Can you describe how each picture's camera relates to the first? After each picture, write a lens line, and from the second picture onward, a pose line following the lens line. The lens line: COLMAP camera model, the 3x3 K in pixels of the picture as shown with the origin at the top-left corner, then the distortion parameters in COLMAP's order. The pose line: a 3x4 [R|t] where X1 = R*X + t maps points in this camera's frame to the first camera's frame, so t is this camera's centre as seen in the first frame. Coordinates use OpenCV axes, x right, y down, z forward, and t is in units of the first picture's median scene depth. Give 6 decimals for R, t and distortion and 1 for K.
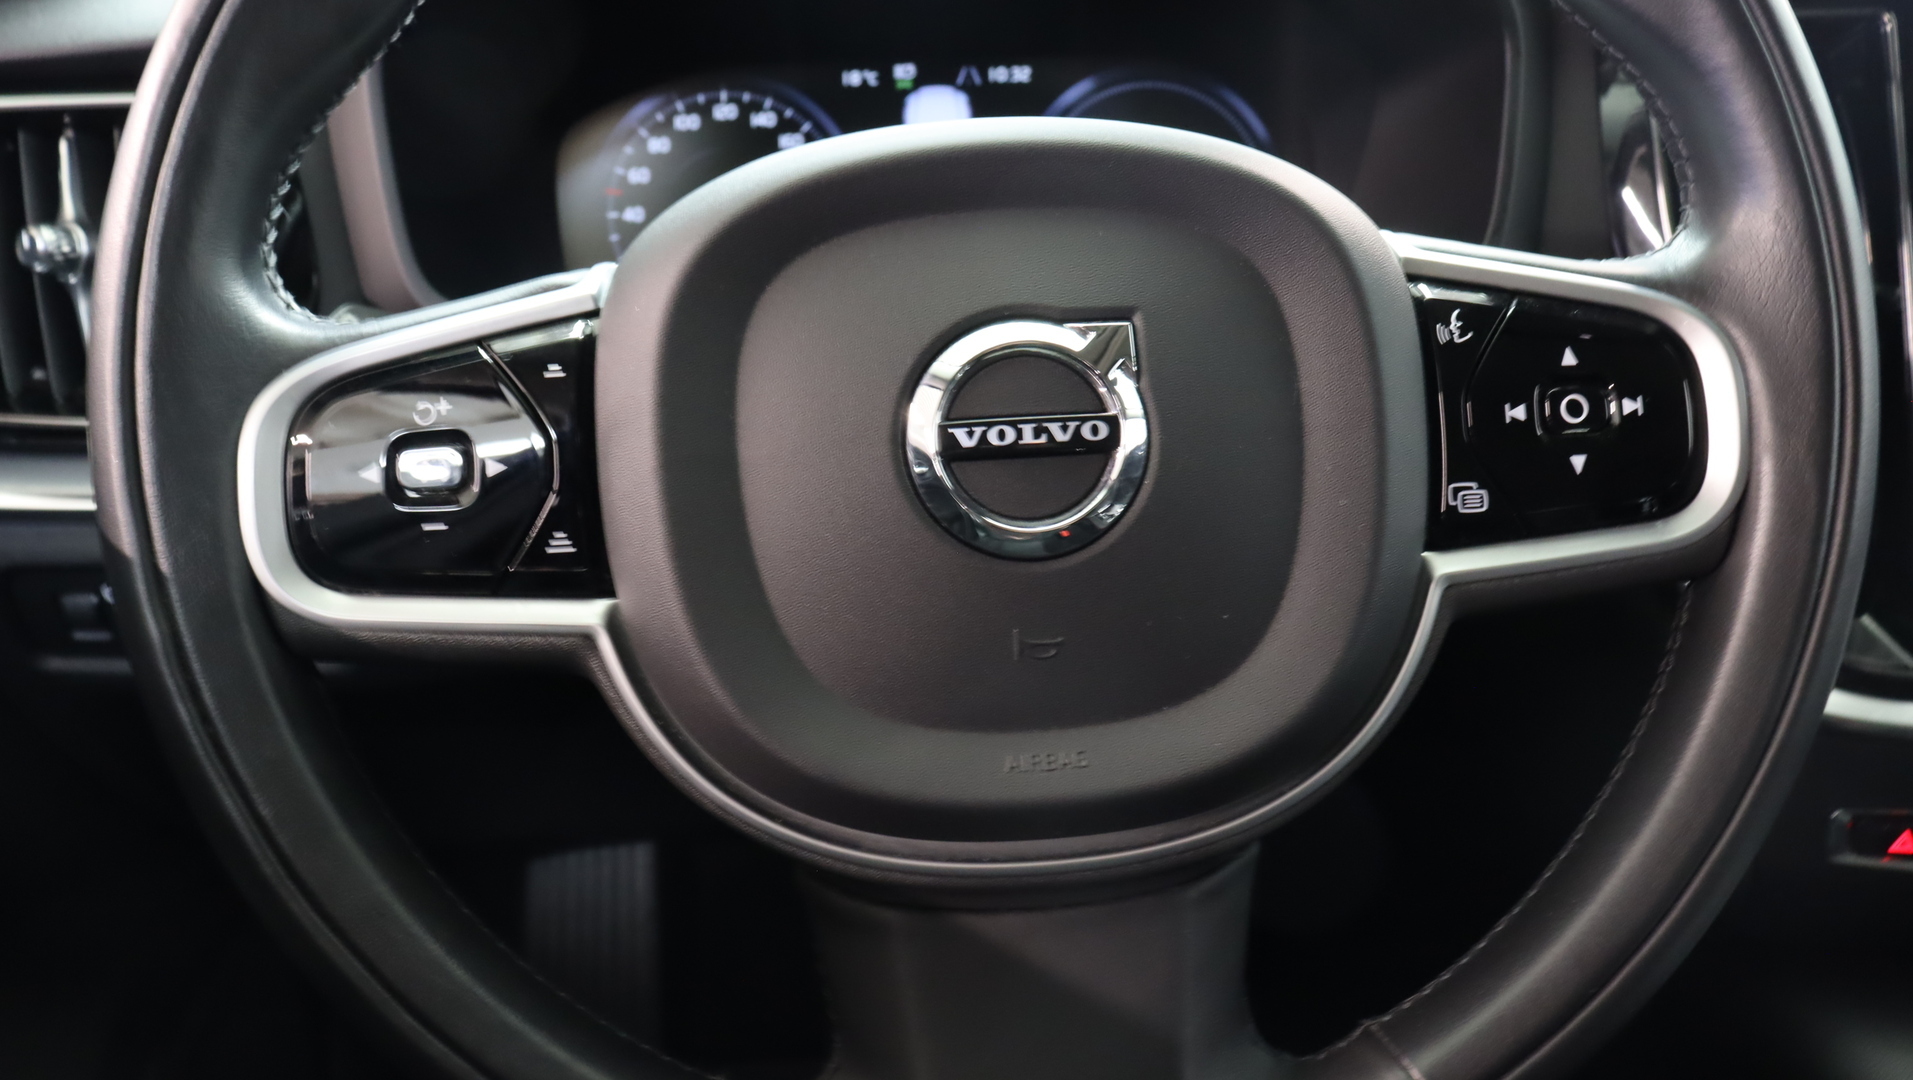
lens RADIAL K [[1630.6, 0, 964.2], [0, 1630.6, 533.1], [0, 0, 1]] dist [-0.192929, 0.166217]
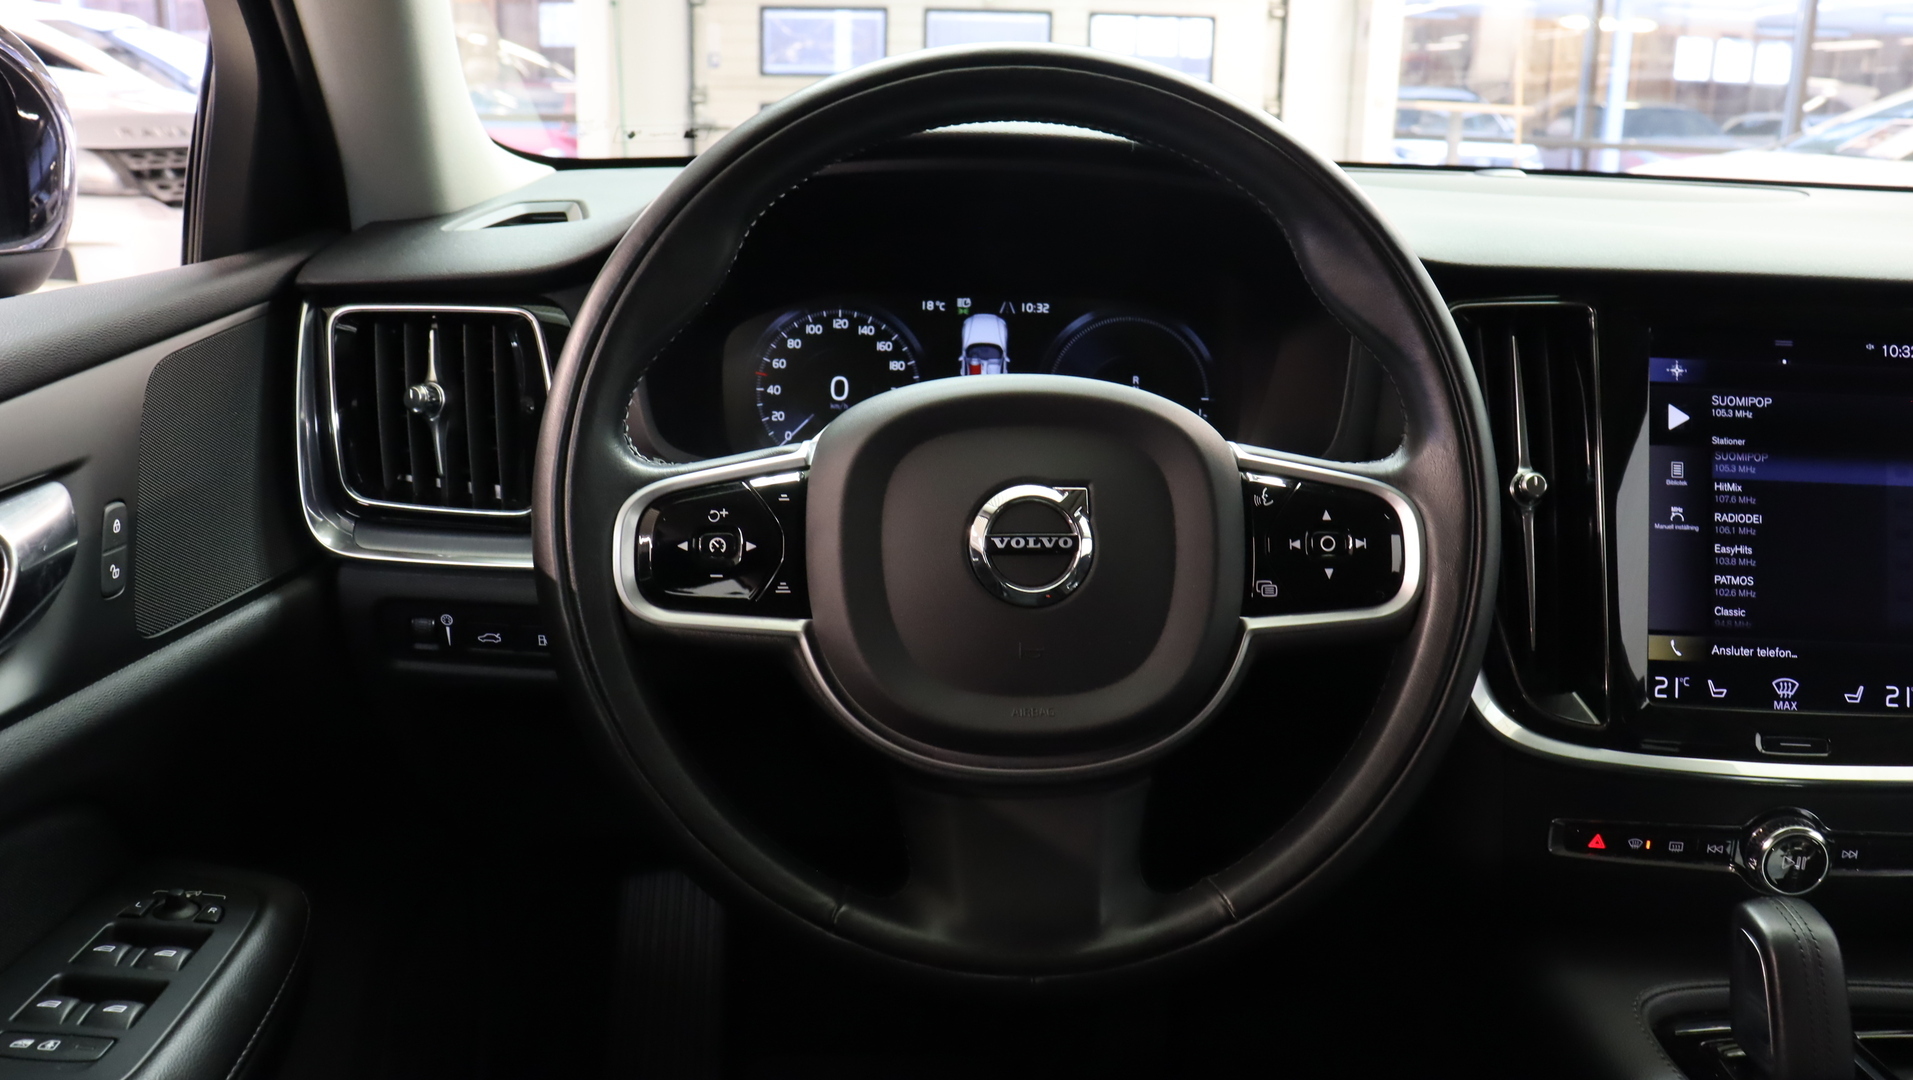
lens RADIAL K [[1630.6, 0, 964.2], [0, 1630.6, 533.1], [0, 0, 1]] dist [-0.192929, 0.166217]
pose [[0.998736, 0.049034, -0.011077, -0.018873], [-0.049783, 0.995337, -0.082614, 0.086742], [0.006975, 0.083061, 0.996520, -0.884738]]
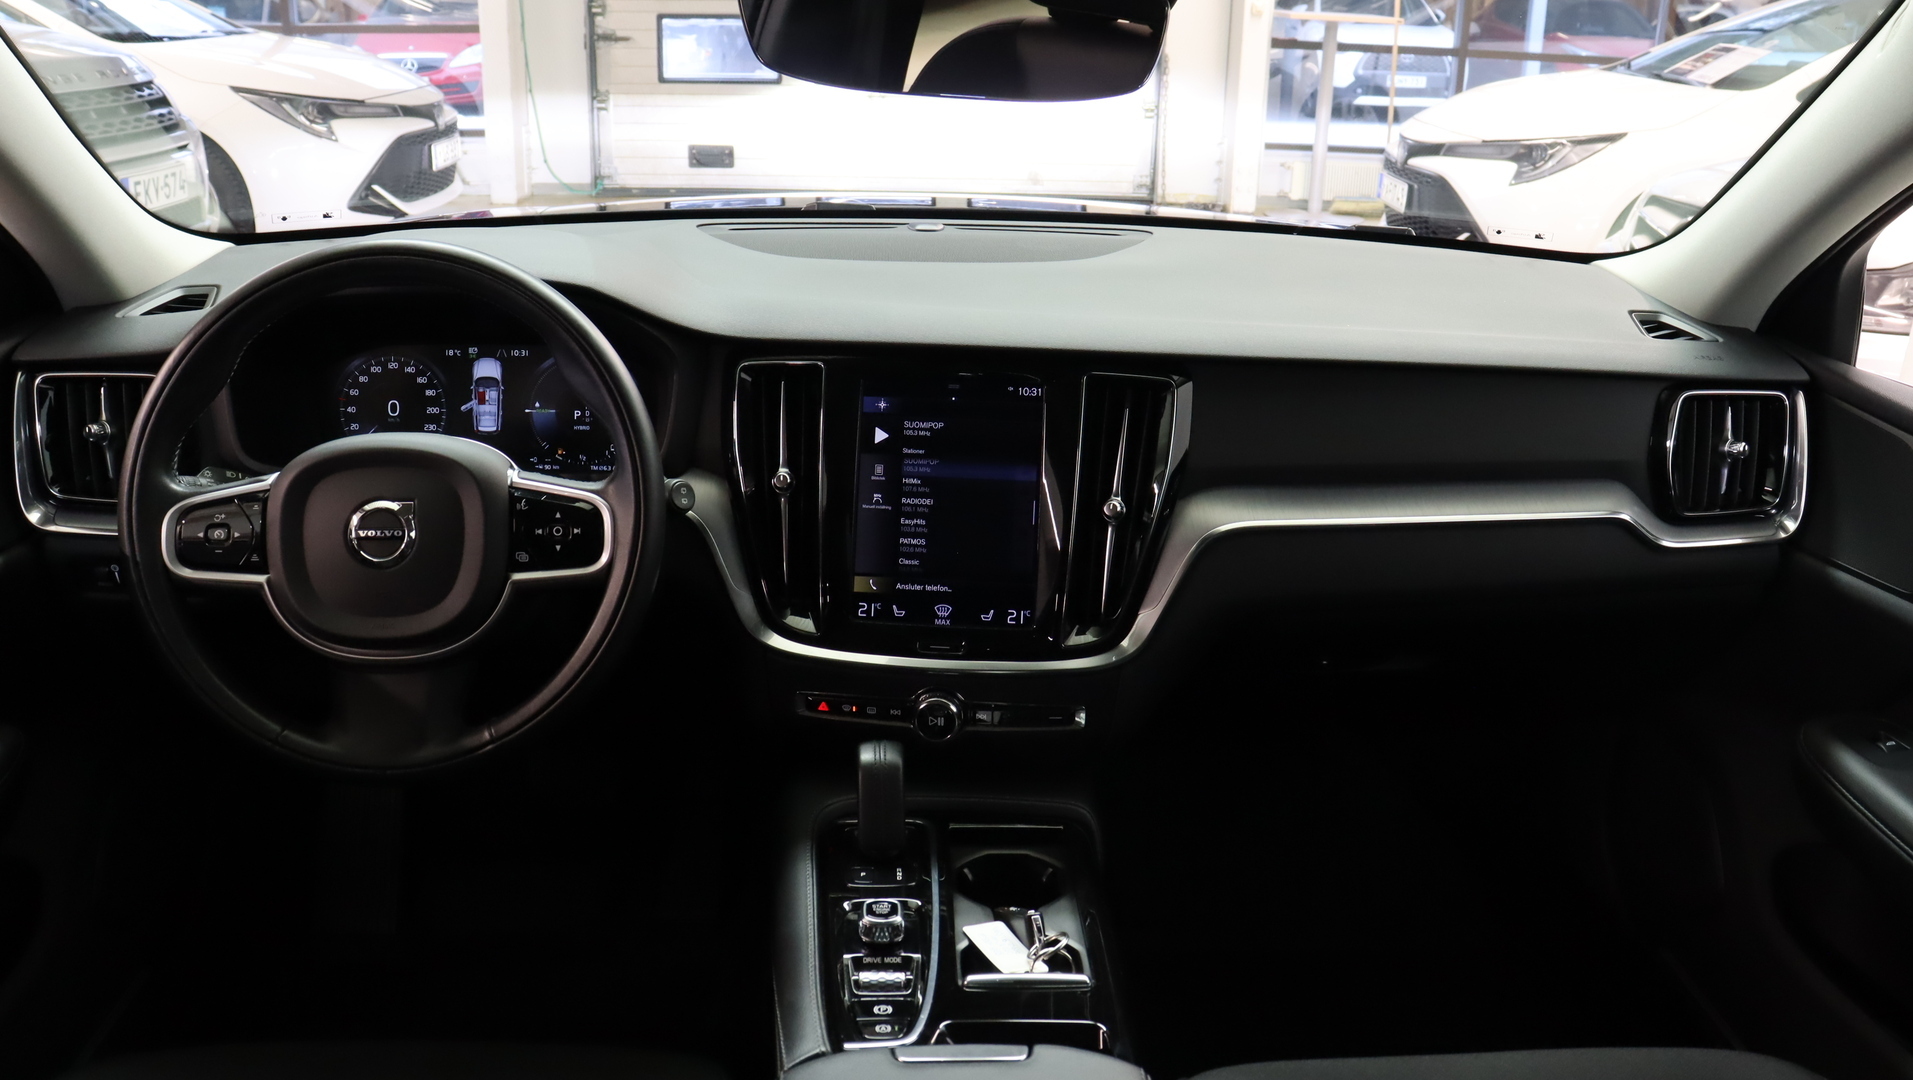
lens RADIAL K [[1630.6, 0, 964.2], [0, 1630.6, 533.1], [0, 0, 1]] dist [-0.192929, 0.166217]
pose [[0.998675, 0.046444, 0.022178, 1.149168], [-0.046135, 0.998833, -0.014270, -0.065702], [-0.022815, 0.013227, 0.999652, -2.331065]]
